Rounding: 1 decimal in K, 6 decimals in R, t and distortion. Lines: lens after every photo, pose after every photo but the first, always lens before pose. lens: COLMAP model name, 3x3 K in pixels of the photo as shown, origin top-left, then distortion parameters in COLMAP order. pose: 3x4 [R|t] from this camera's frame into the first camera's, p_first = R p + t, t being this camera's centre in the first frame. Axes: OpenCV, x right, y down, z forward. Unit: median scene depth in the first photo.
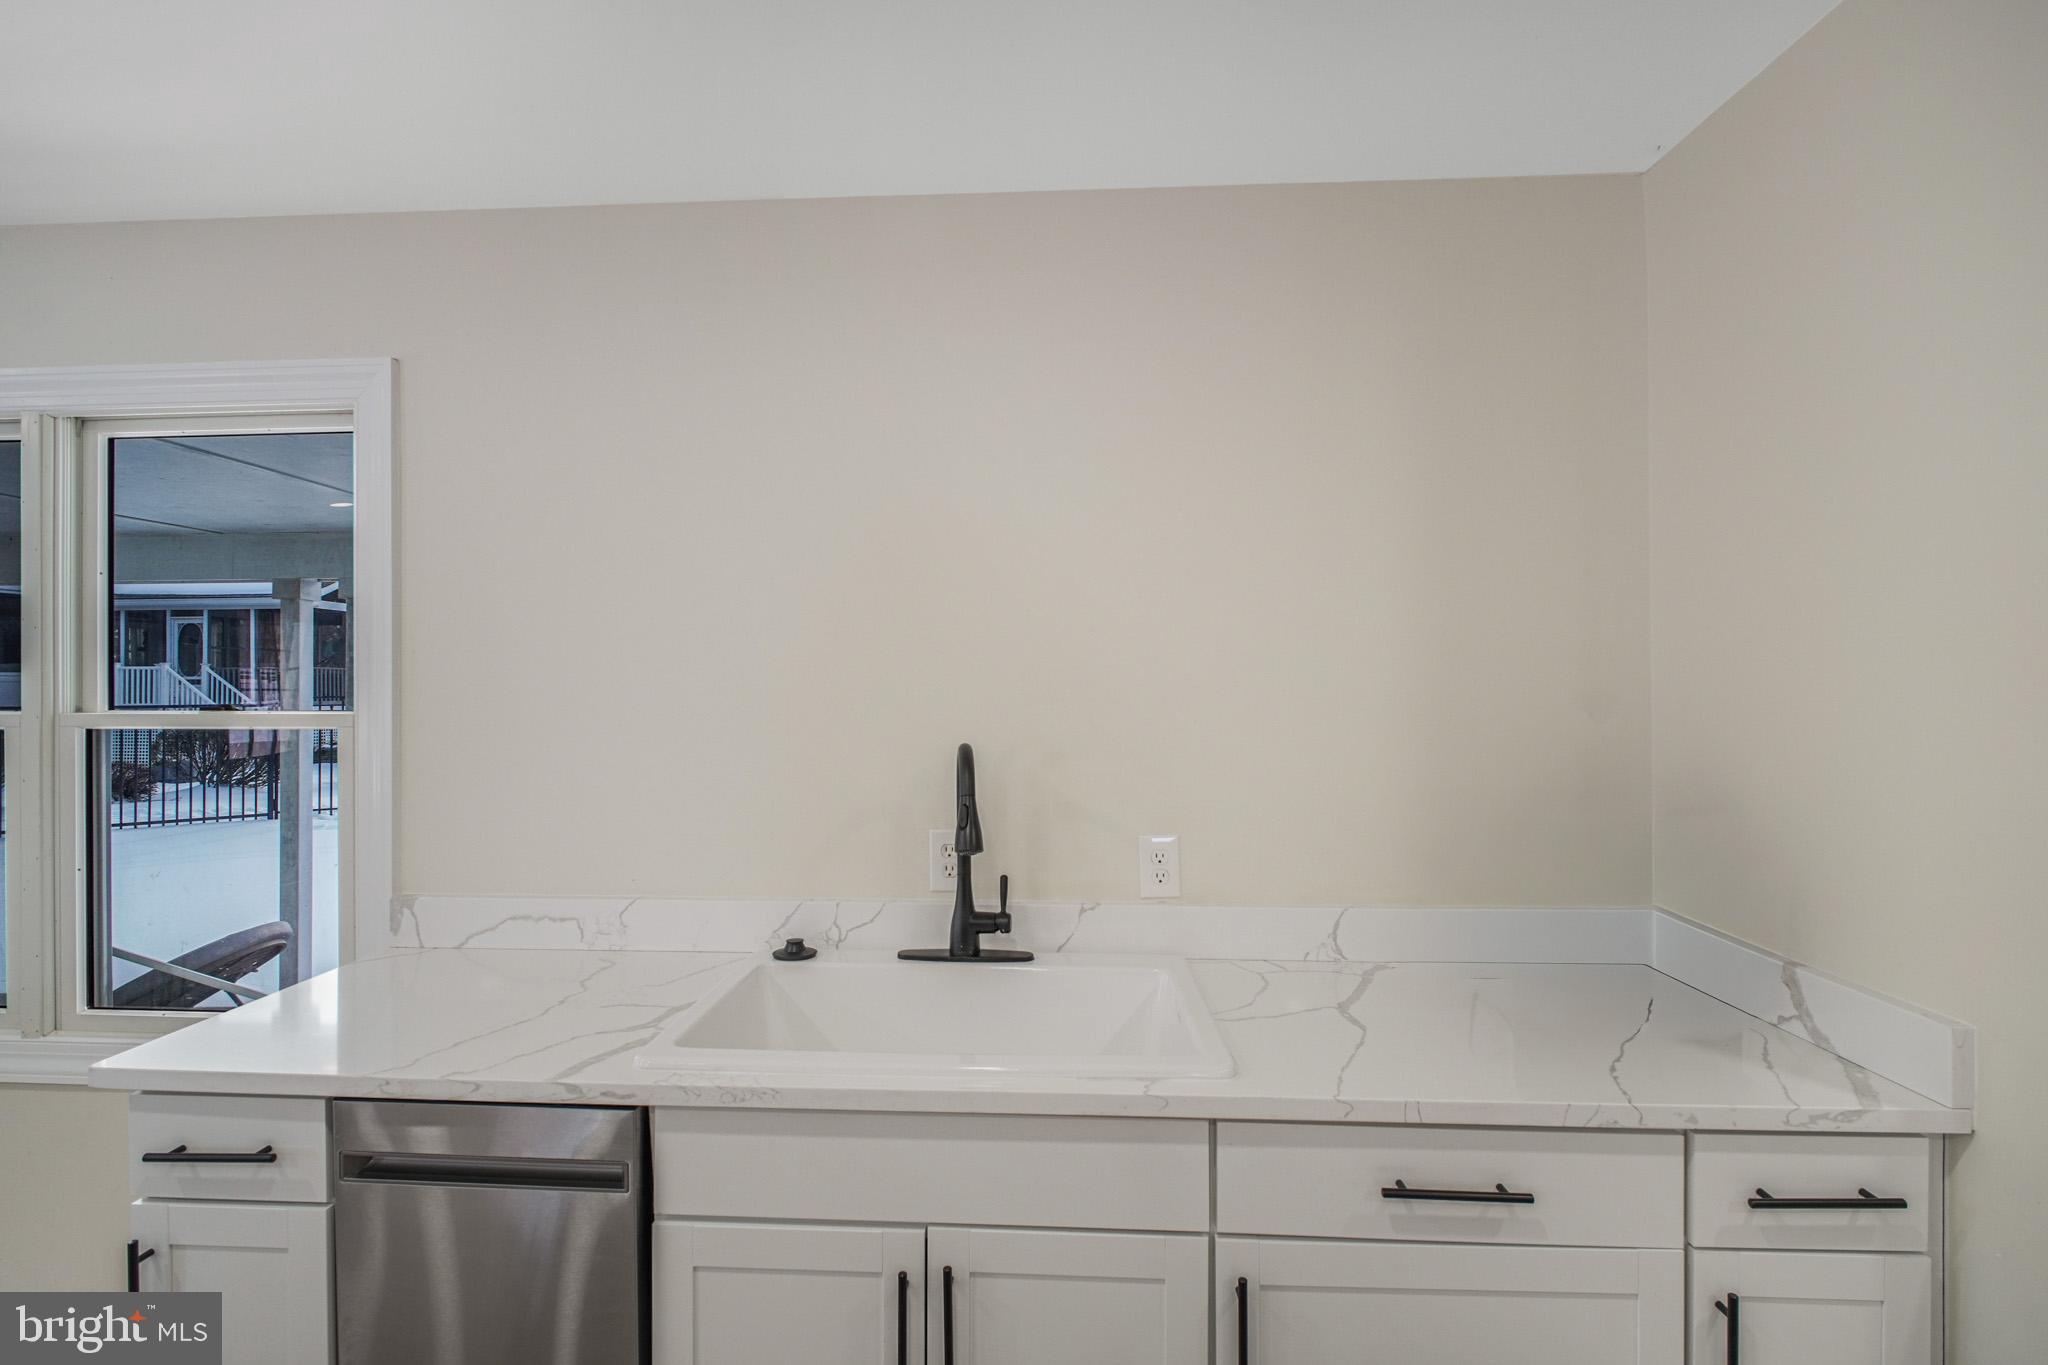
lens RADIAL K [[987.3, 0, 1024.0], [0, 987.3, 682.5], [0, 0, 1]] dist [-0.000660, -0.000475]
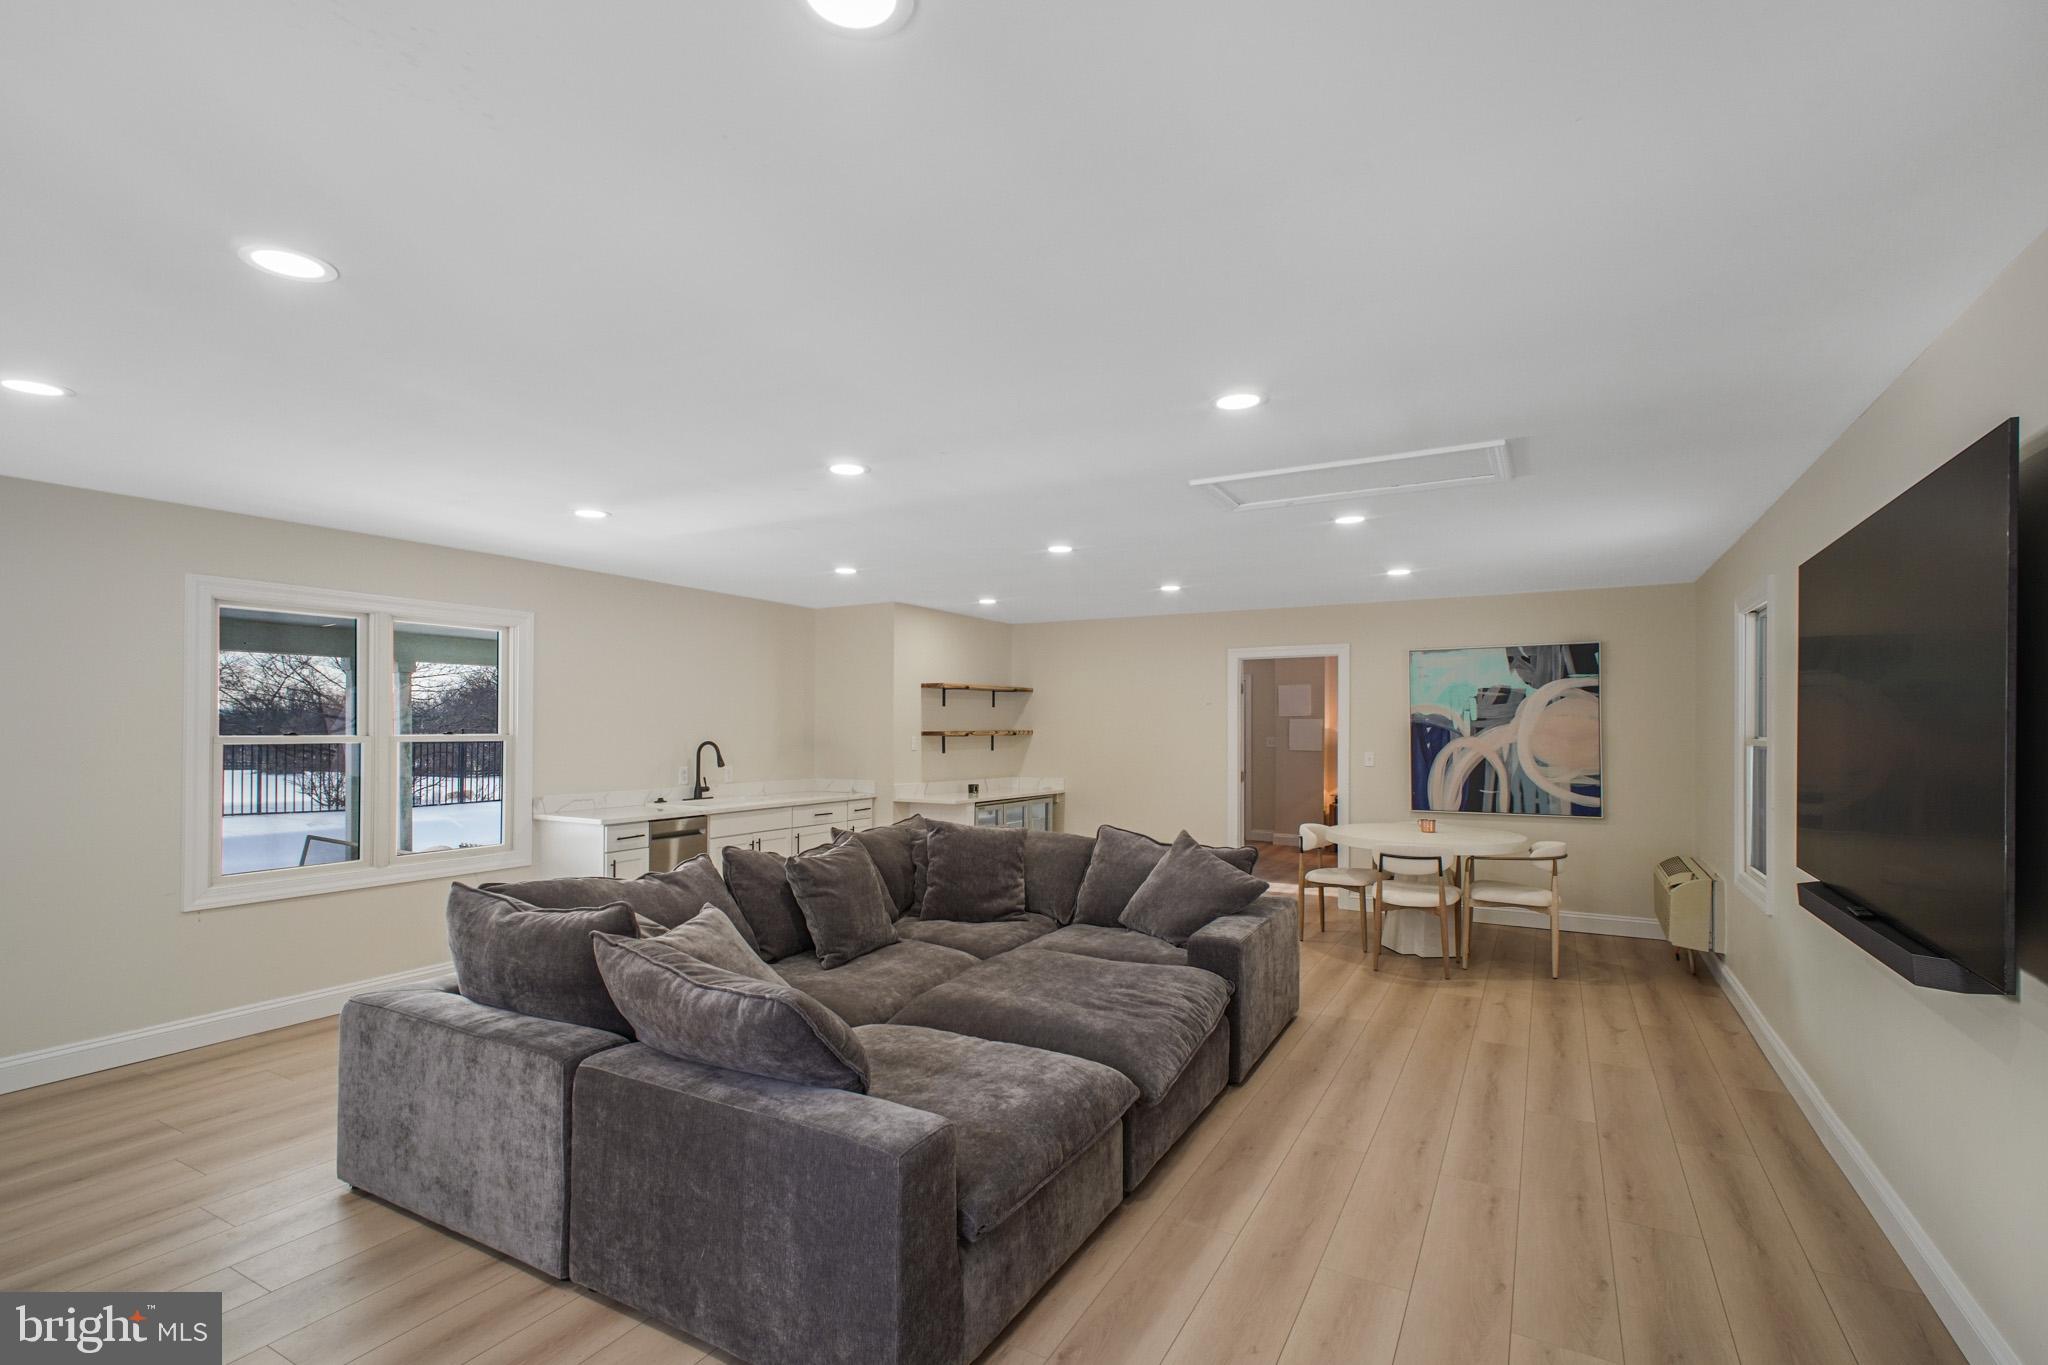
lens RADIAL K [[878.6, 0, 1031.5], [0, 878.6, 725.0], [0, 0, 1]] dist [0.000738, -0.000004]
pose [[0.444100, 0.005832, 0.895958, -2.416712], [-0.009586, 0.999953, -0.001758, -0.002619], [-0.895926, -0.007808, 0.444134, -1.543336]]
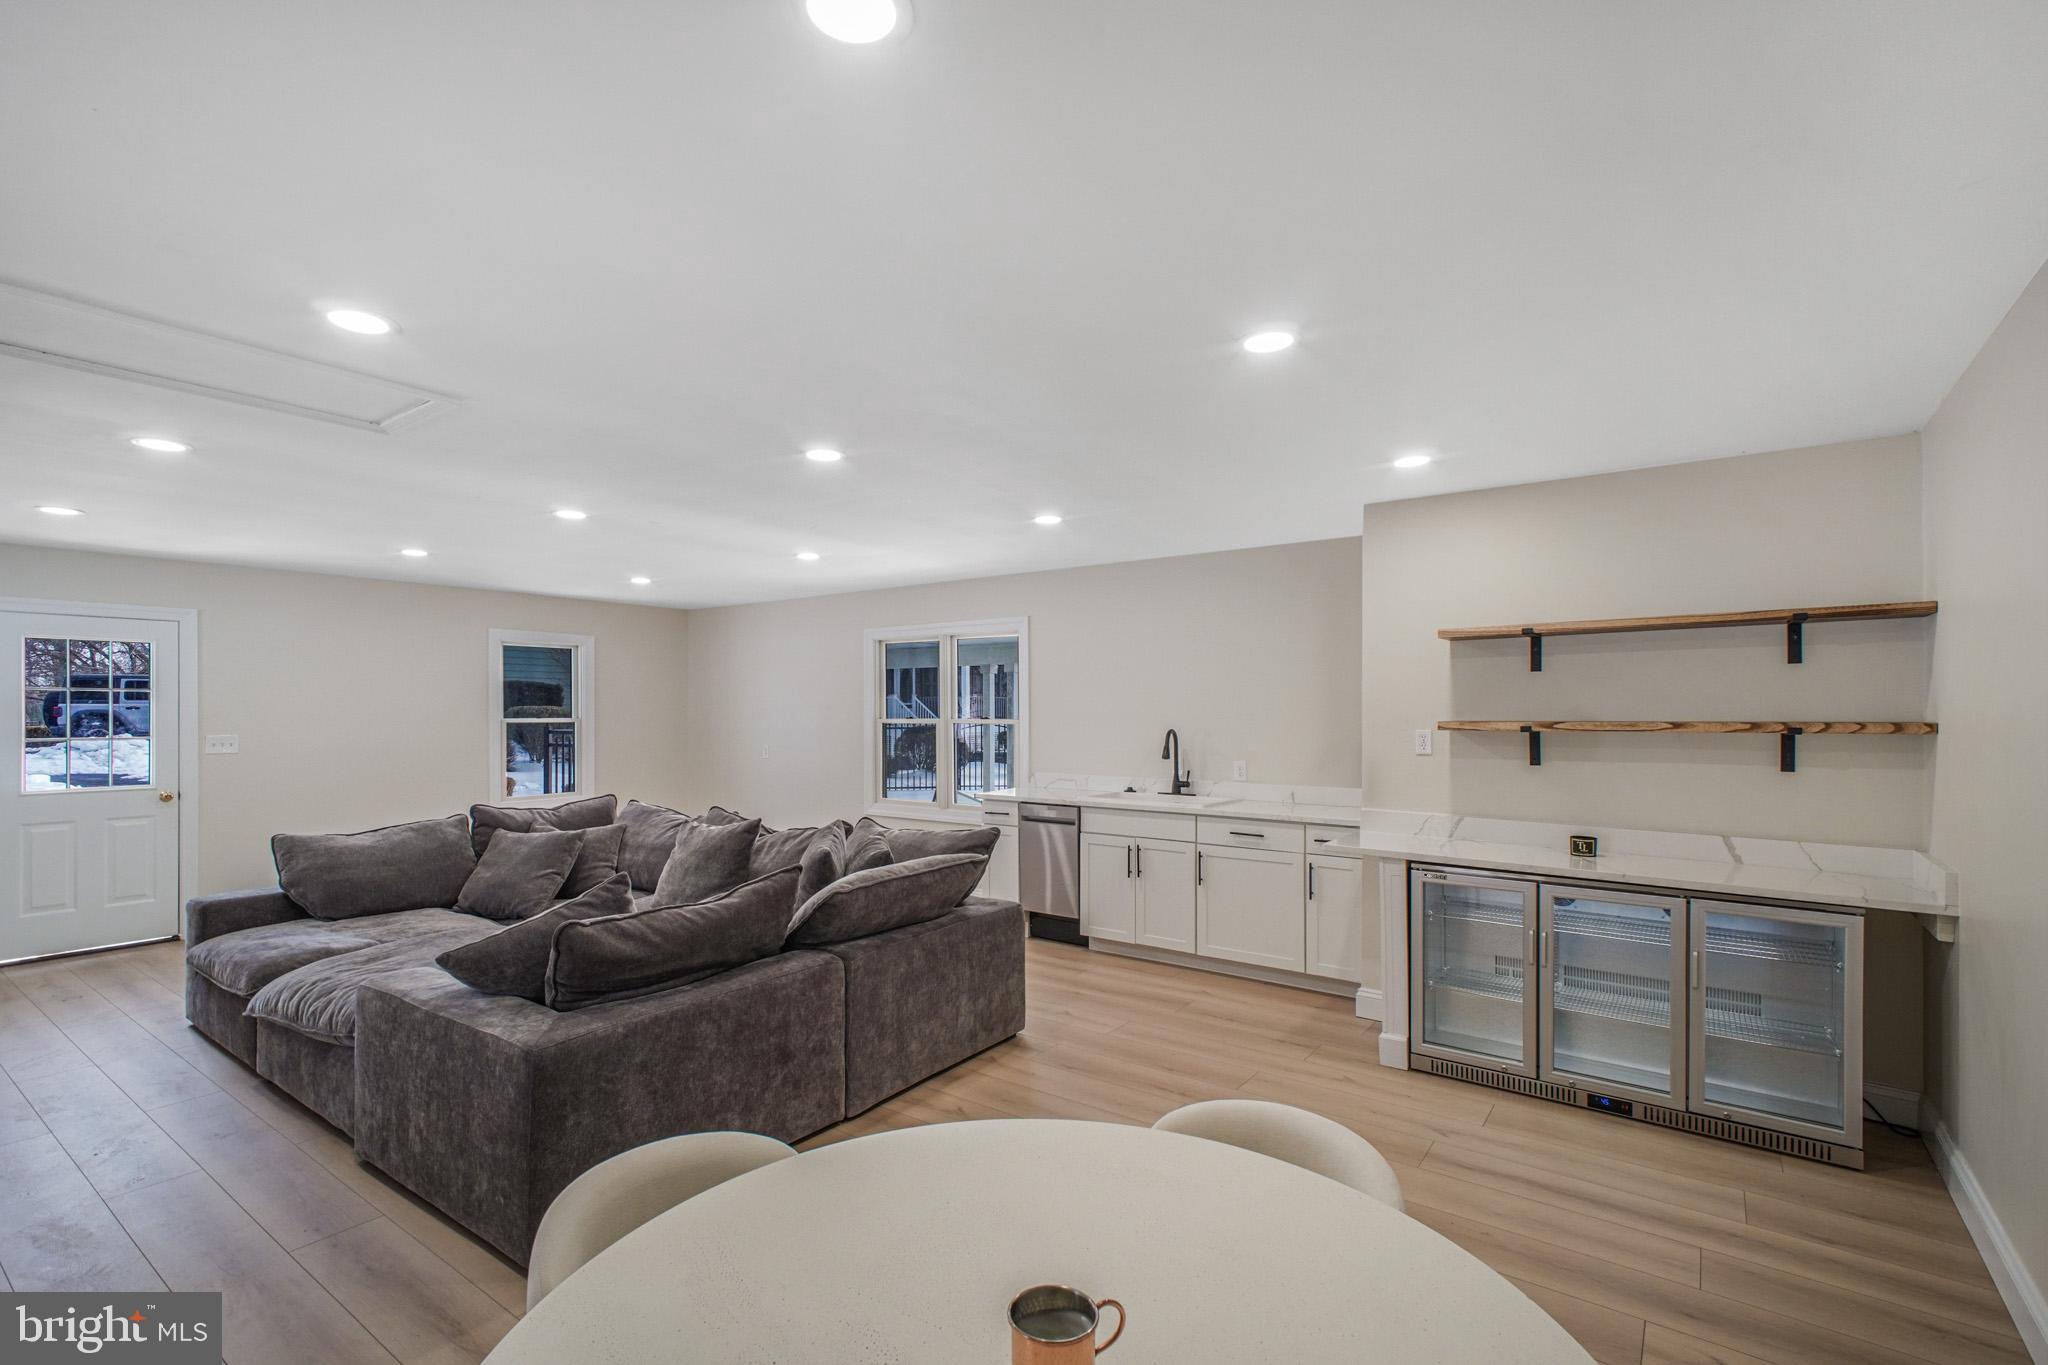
lens RADIAL K [[878.6, 0, 1031.5], [0, 878.6, 725.0], [0, 0, 1]] dist [0.000738, -0.000004]
pose [[0.852576, 0.008866, -0.522528, 1.047799], [0.002513, 0.999775, 0.021064, -0.016166], [0.522597, -0.019272, 0.852362, -1.733130]]
